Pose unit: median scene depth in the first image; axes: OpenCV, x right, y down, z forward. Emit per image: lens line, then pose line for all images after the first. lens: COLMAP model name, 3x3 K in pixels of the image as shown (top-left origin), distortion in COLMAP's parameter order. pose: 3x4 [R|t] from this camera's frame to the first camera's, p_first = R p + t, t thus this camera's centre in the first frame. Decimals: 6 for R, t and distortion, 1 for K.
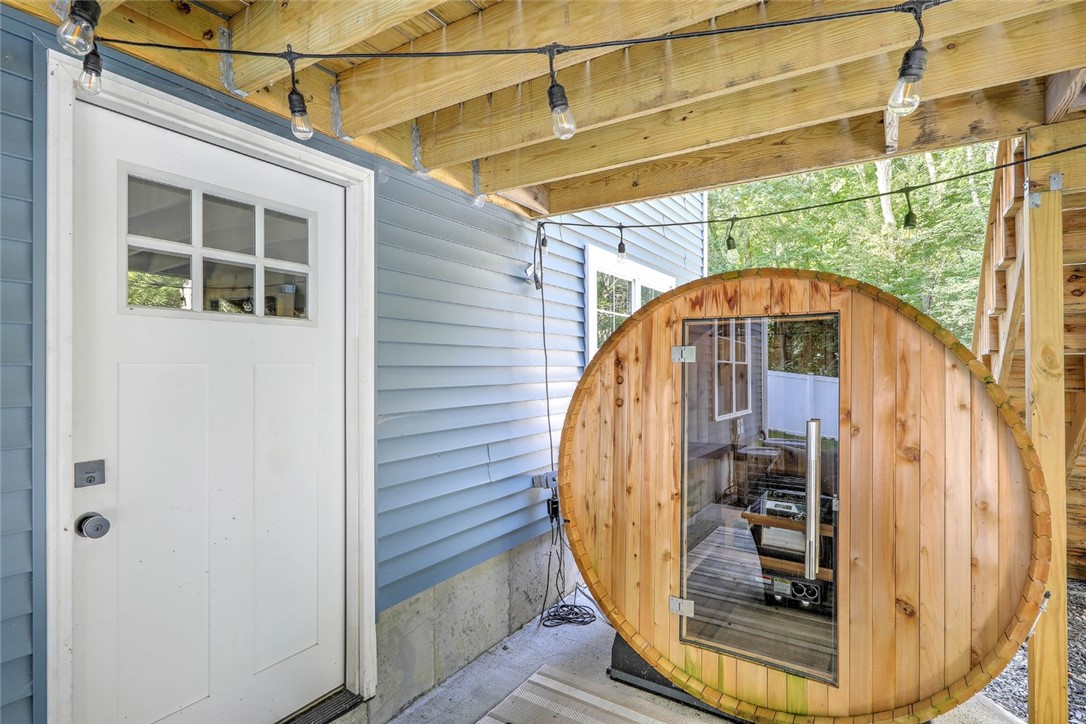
lens RADIAL K [[546.7, 0, 541.8], [0, 546.7, 369.4], [0, 0, 1]] dist [0.005807, 0.000616]
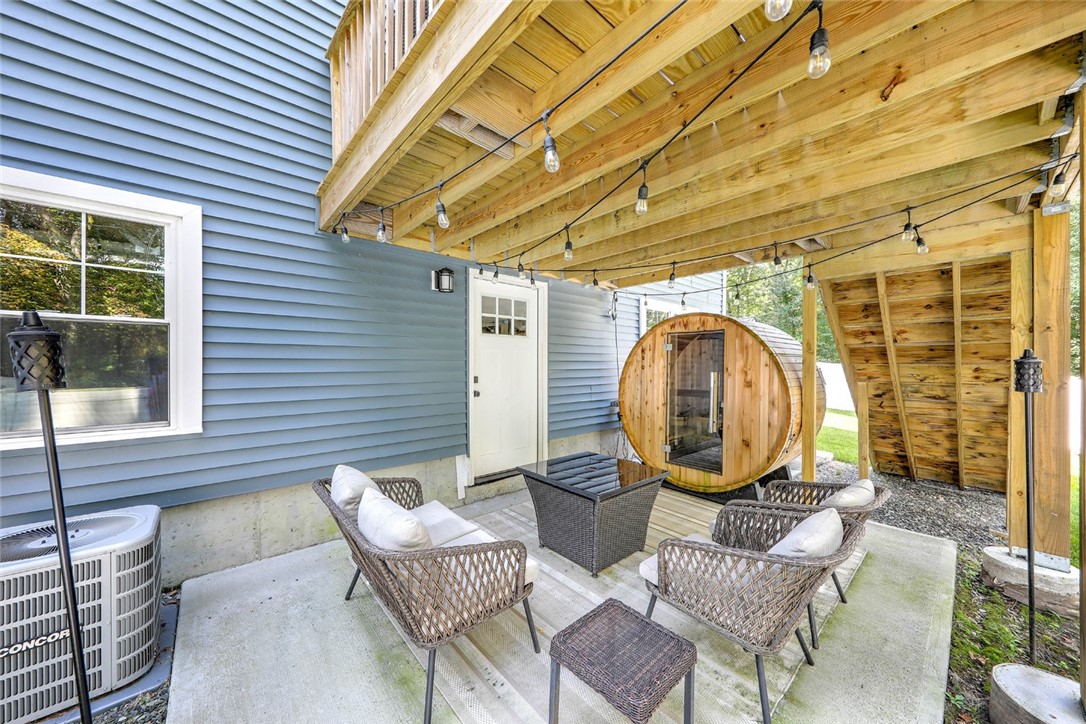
lens RADIAL K [[385.4, 0, 539.3], [0, 385.4, 363.9], [0, 0, 1]] dist [-0.001050, -0.000034]
pose [[0.959962, 0.001850, -0.280123, 0.193407], [-0.003387, 0.999982, -0.005003, 0.060036], [0.280108, 0.005751, 0.959951, -0.849879]]
